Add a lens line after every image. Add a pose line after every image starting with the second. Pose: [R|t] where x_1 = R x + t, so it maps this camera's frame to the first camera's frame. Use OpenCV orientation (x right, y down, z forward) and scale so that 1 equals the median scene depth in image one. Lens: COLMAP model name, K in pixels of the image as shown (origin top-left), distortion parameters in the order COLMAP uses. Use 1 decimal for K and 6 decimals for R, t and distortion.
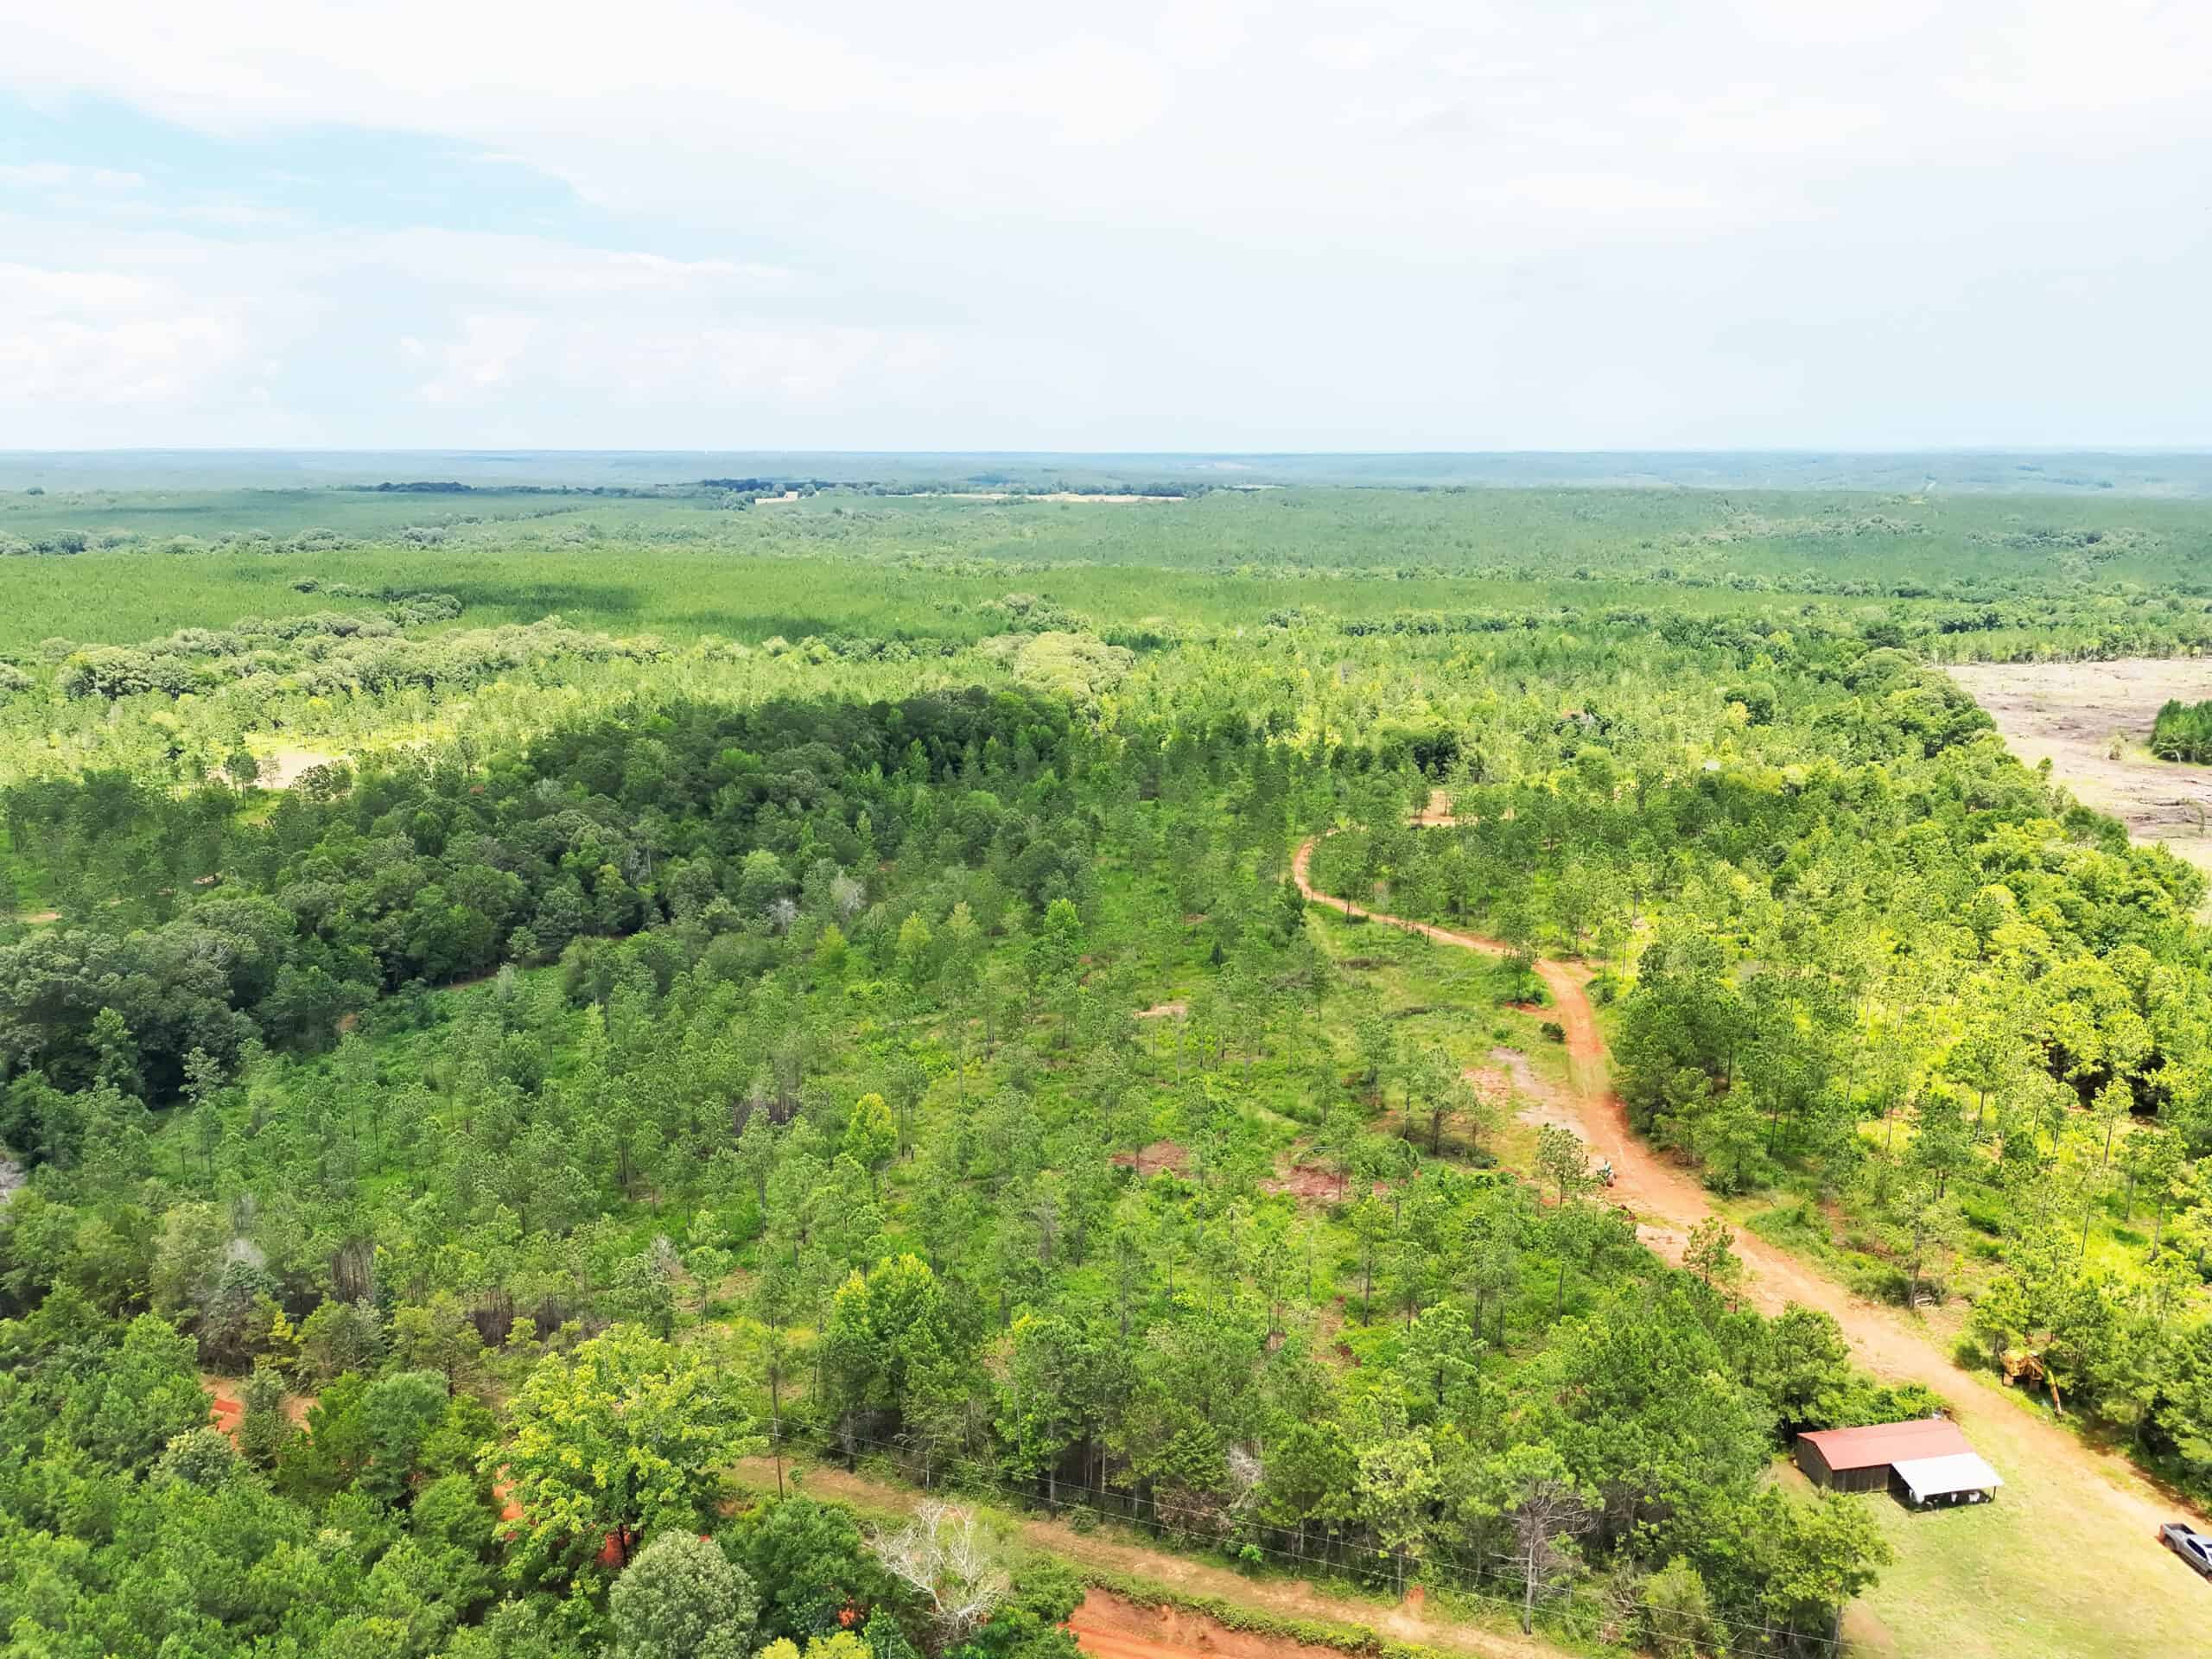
lens RADIAL K [[1551.0, 0, 1101.1], [0, 1551.0, 832.2], [0, 0, 1]] dist [0.062018, -0.050232]
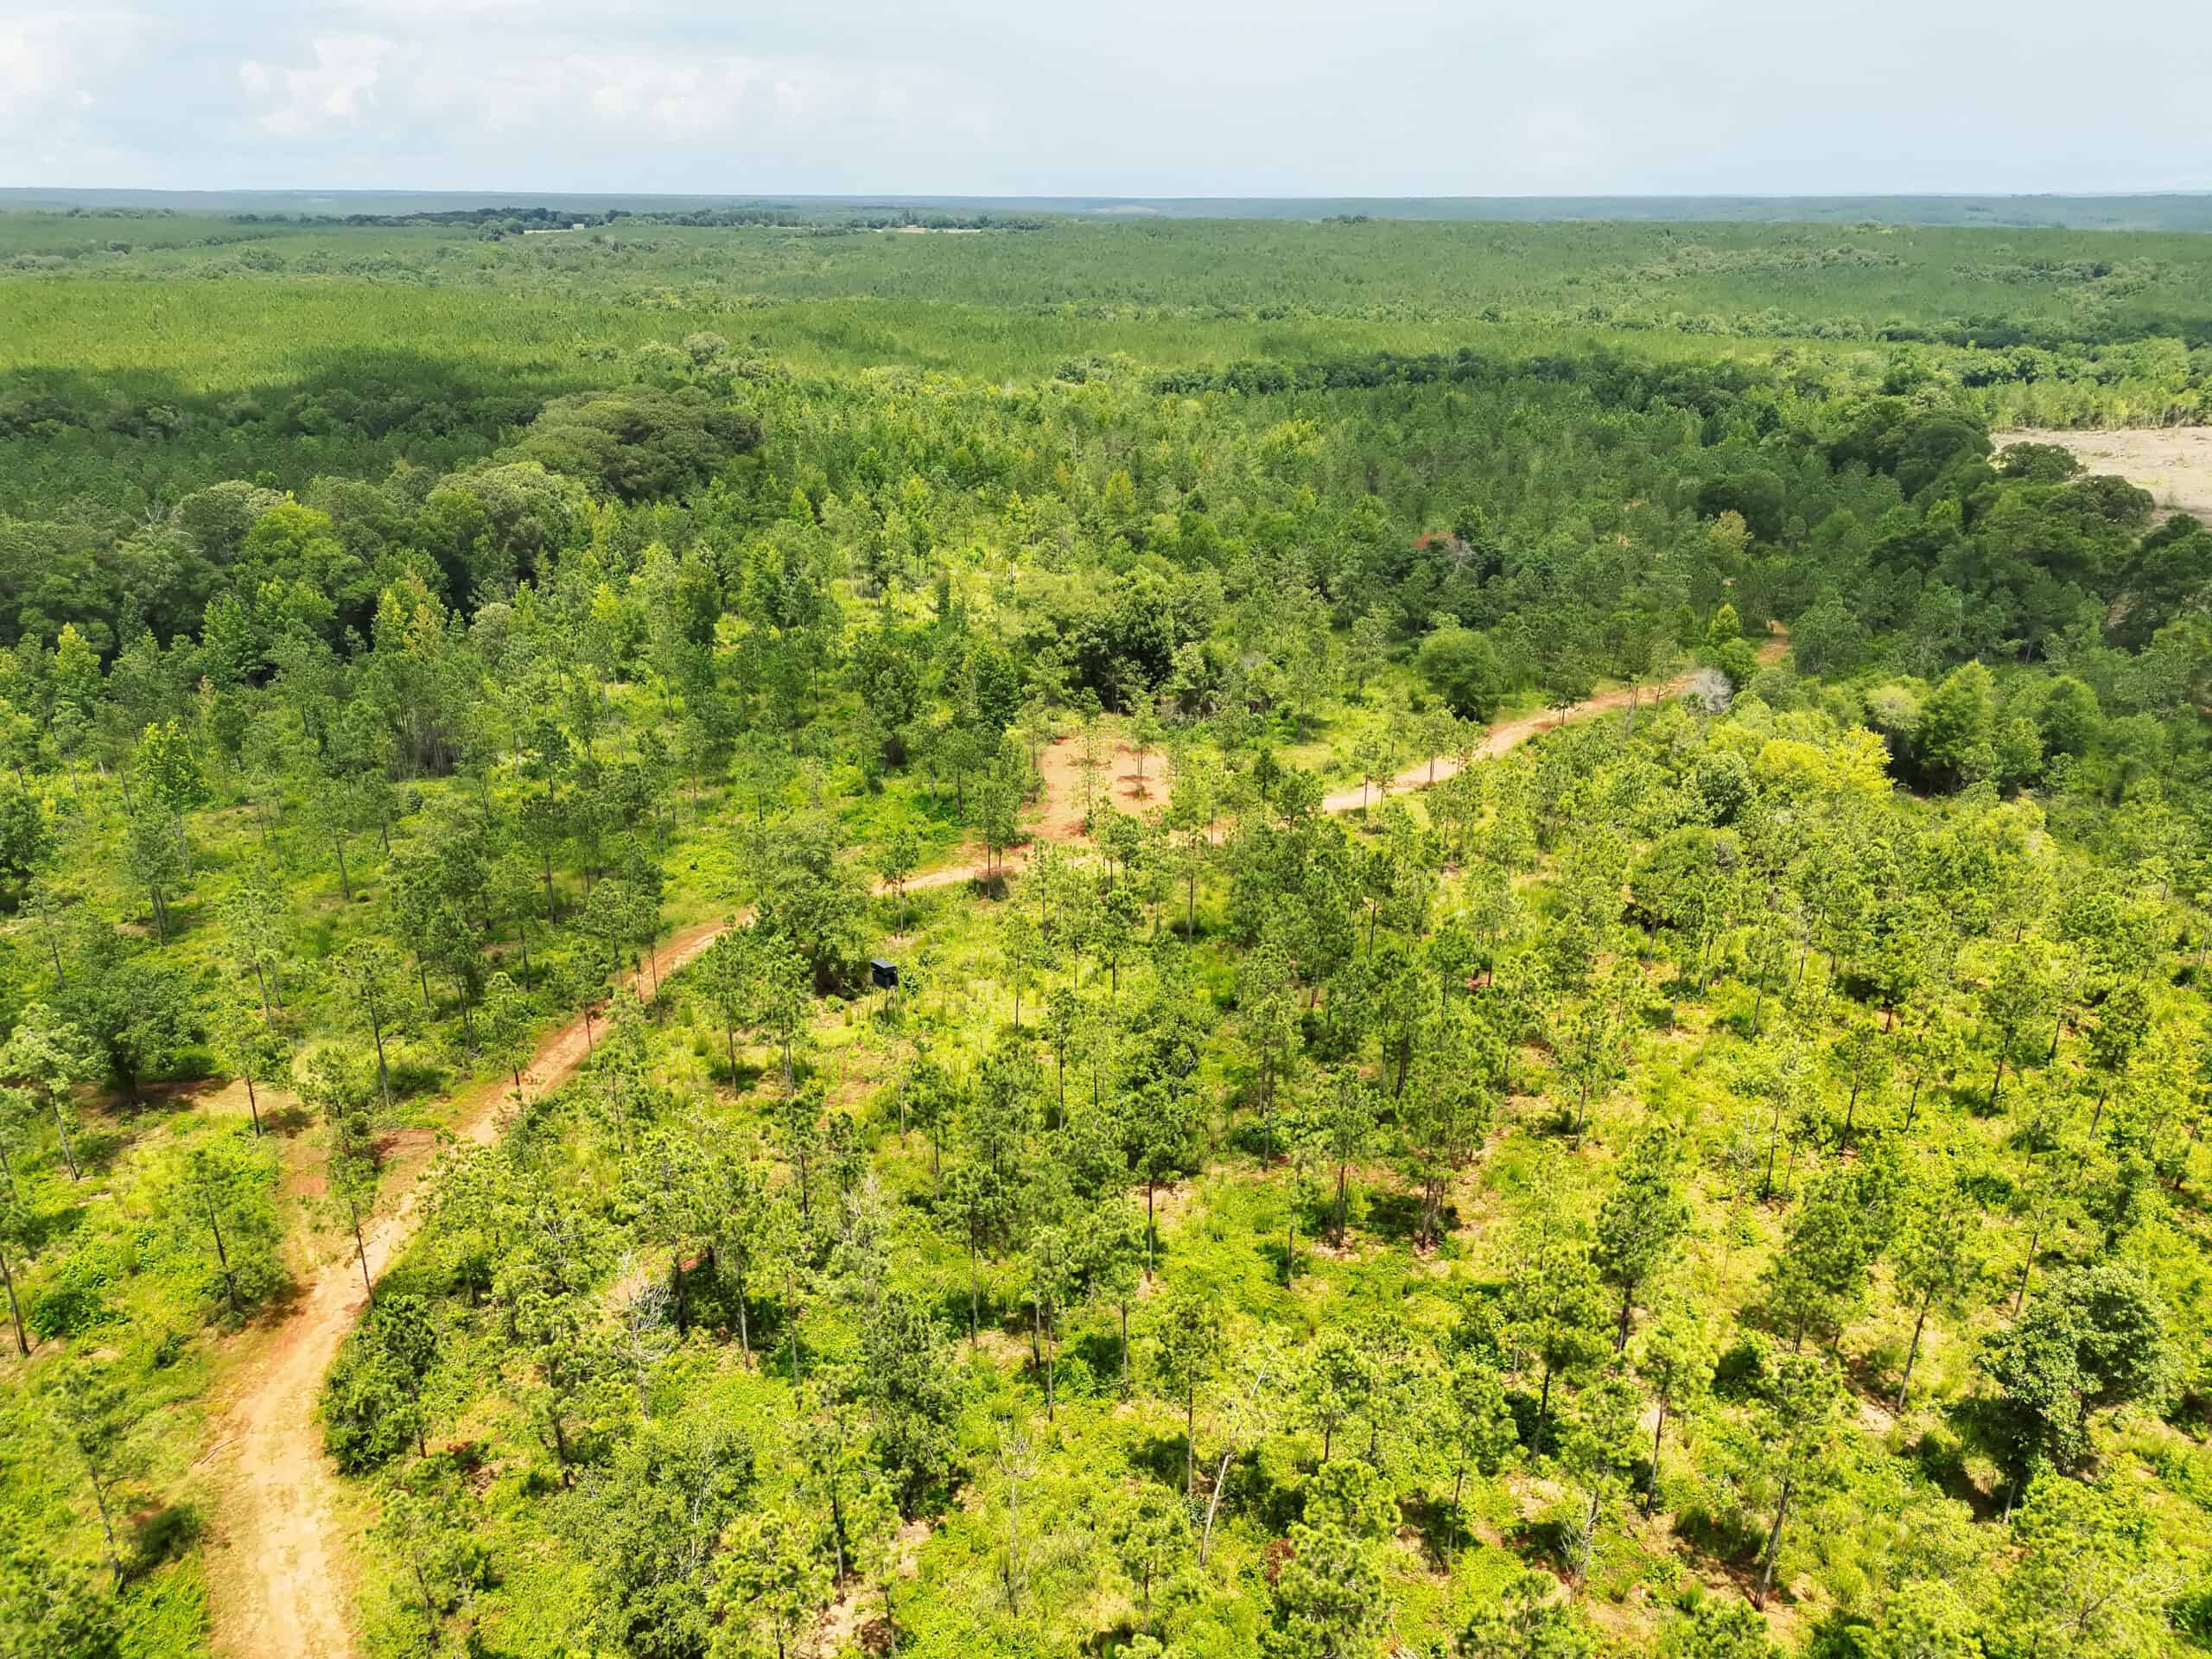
lens RADIAL K [[1551.0, 0, 1108.5], [0, 1551.0, 834.6], [0, 0, 1]] dist [0.062018, -0.050232]
pose [[0.998339, -0.018849, 0.054449, 0.069956], [0.010731, 0.989270, 0.145704, -0.023966], [-0.056611, -0.144878, 0.987829, 0.202669]]
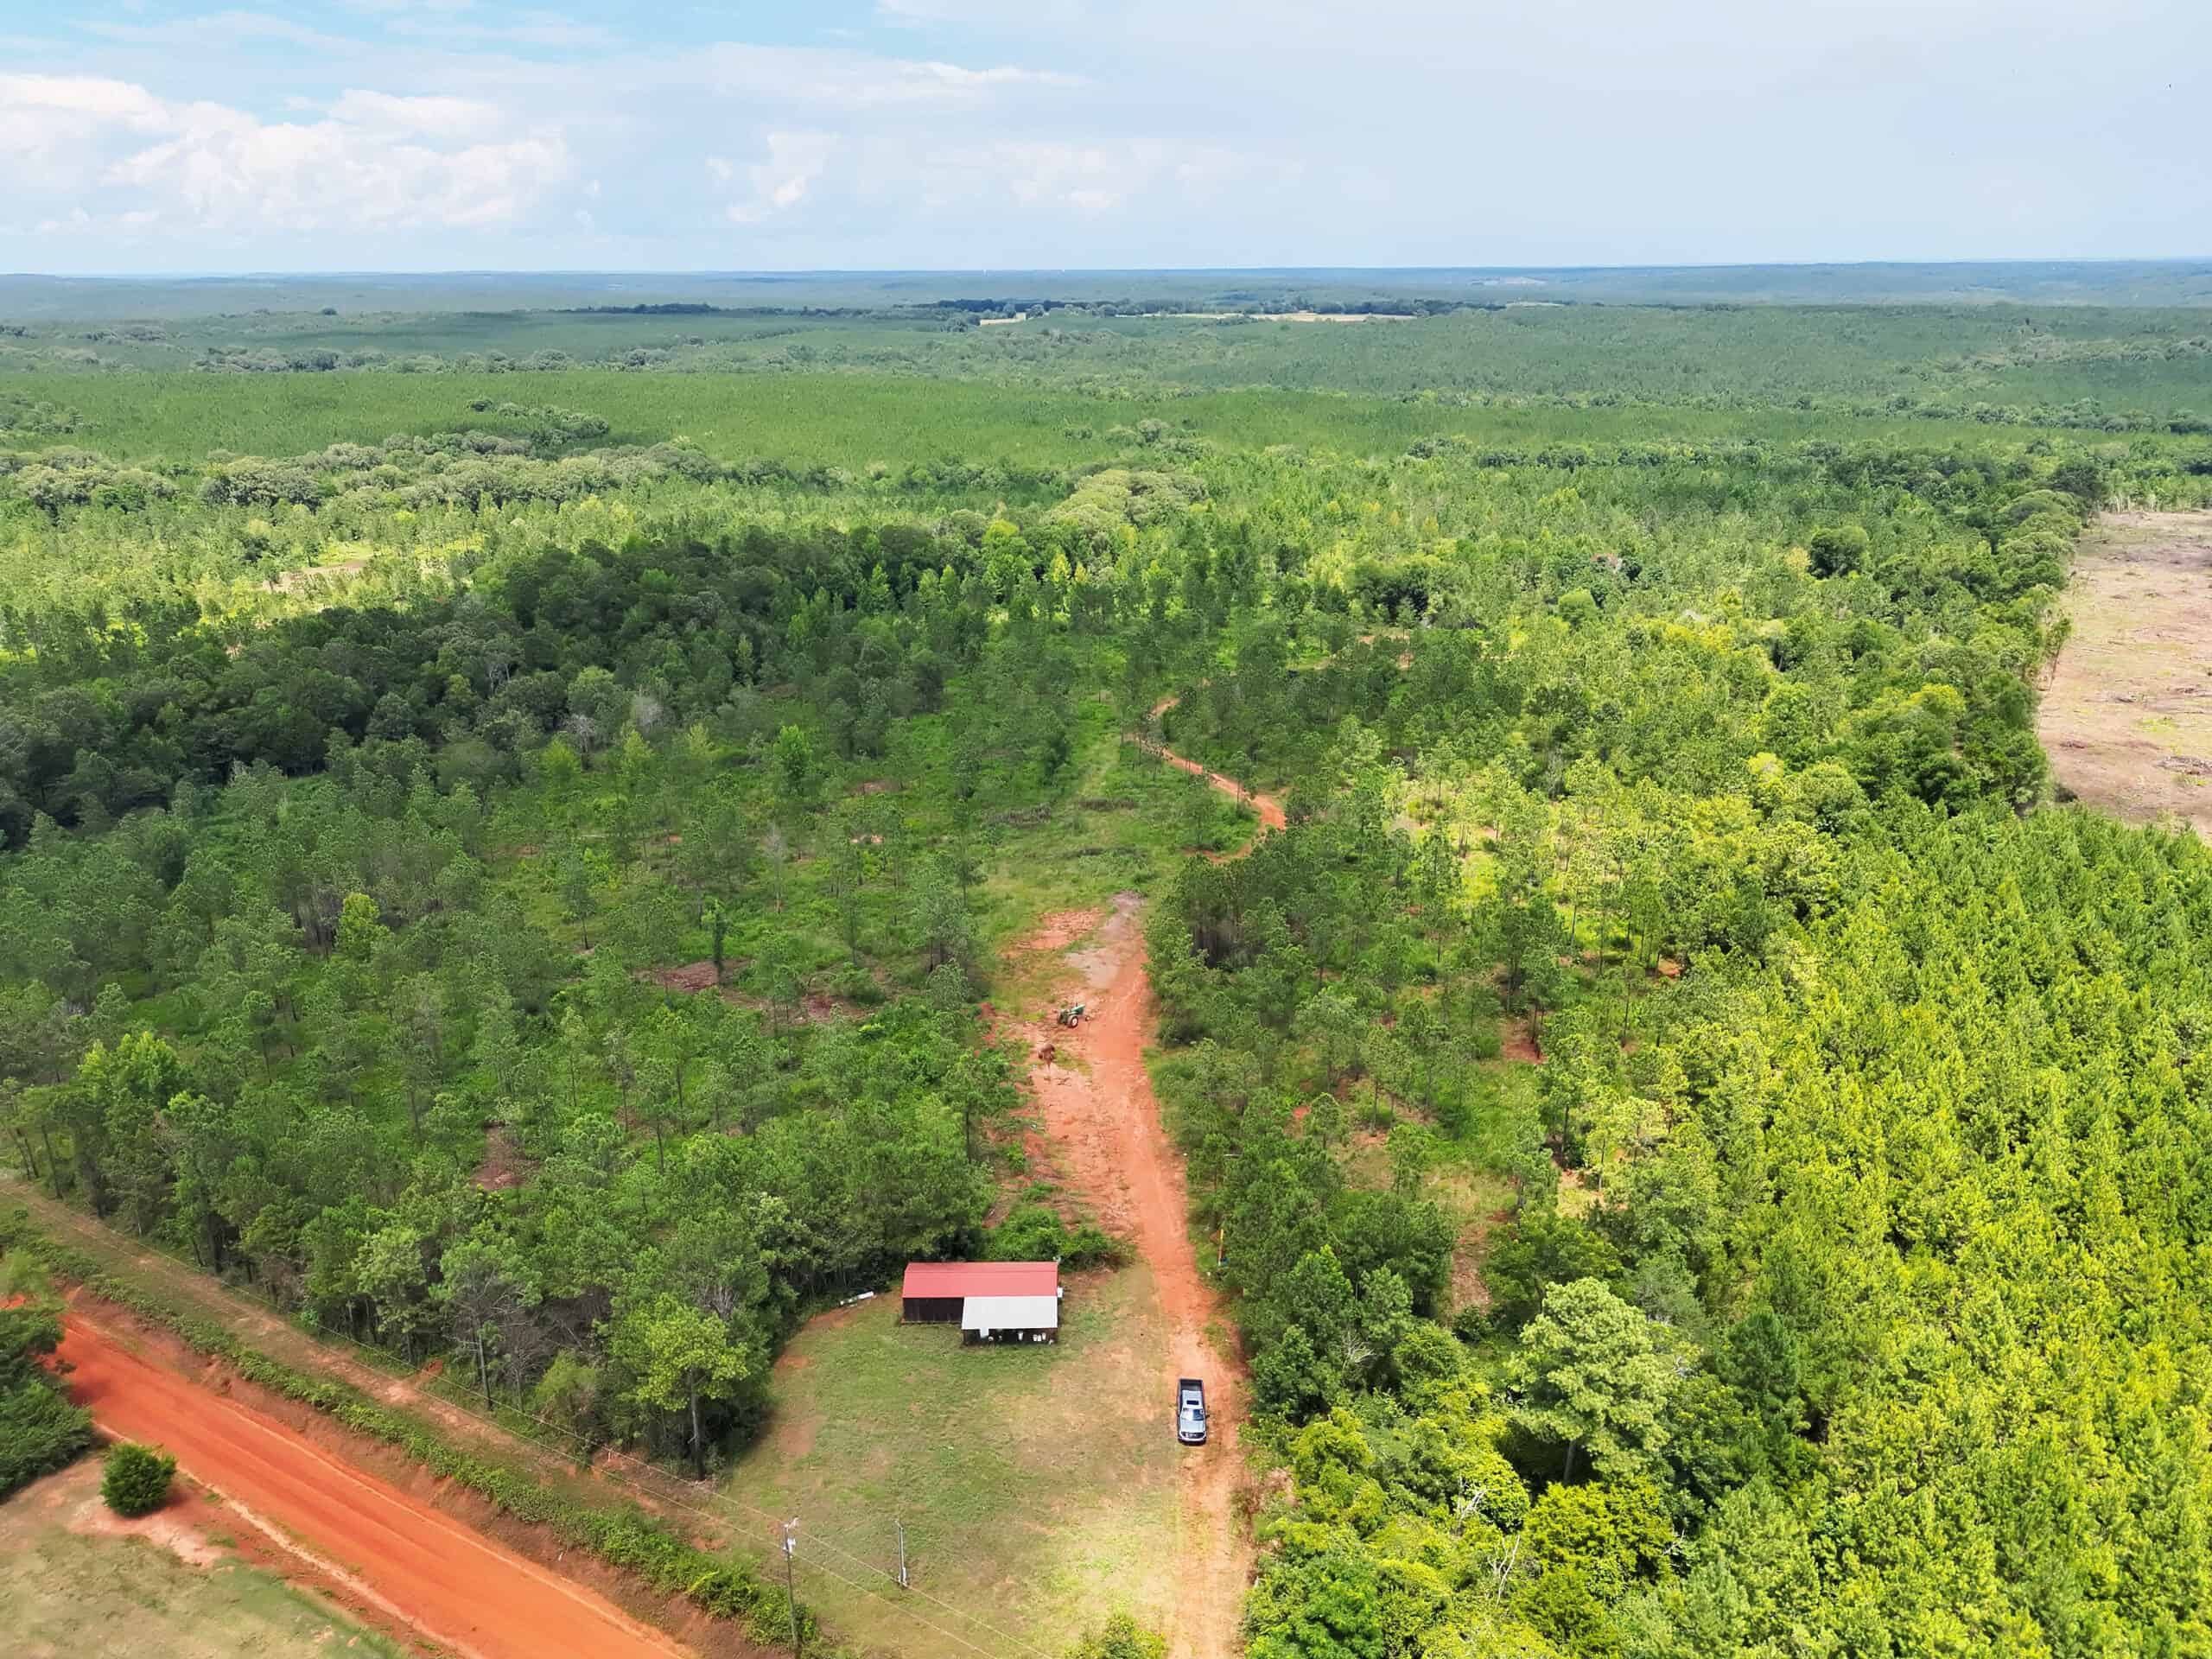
lens RADIAL K [[1551.0, 0, 1098.7], [0, 1551.0, 833.2], [0, 0, 1]] dist [0.062018, -0.050232]
pose [[0.983877, 0.056145, -0.169804, 0.075886], [-0.037668, 0.993202, 0.110141, -0.001380], [0.174834, -0.101969, 0.979304, 0.005709]]
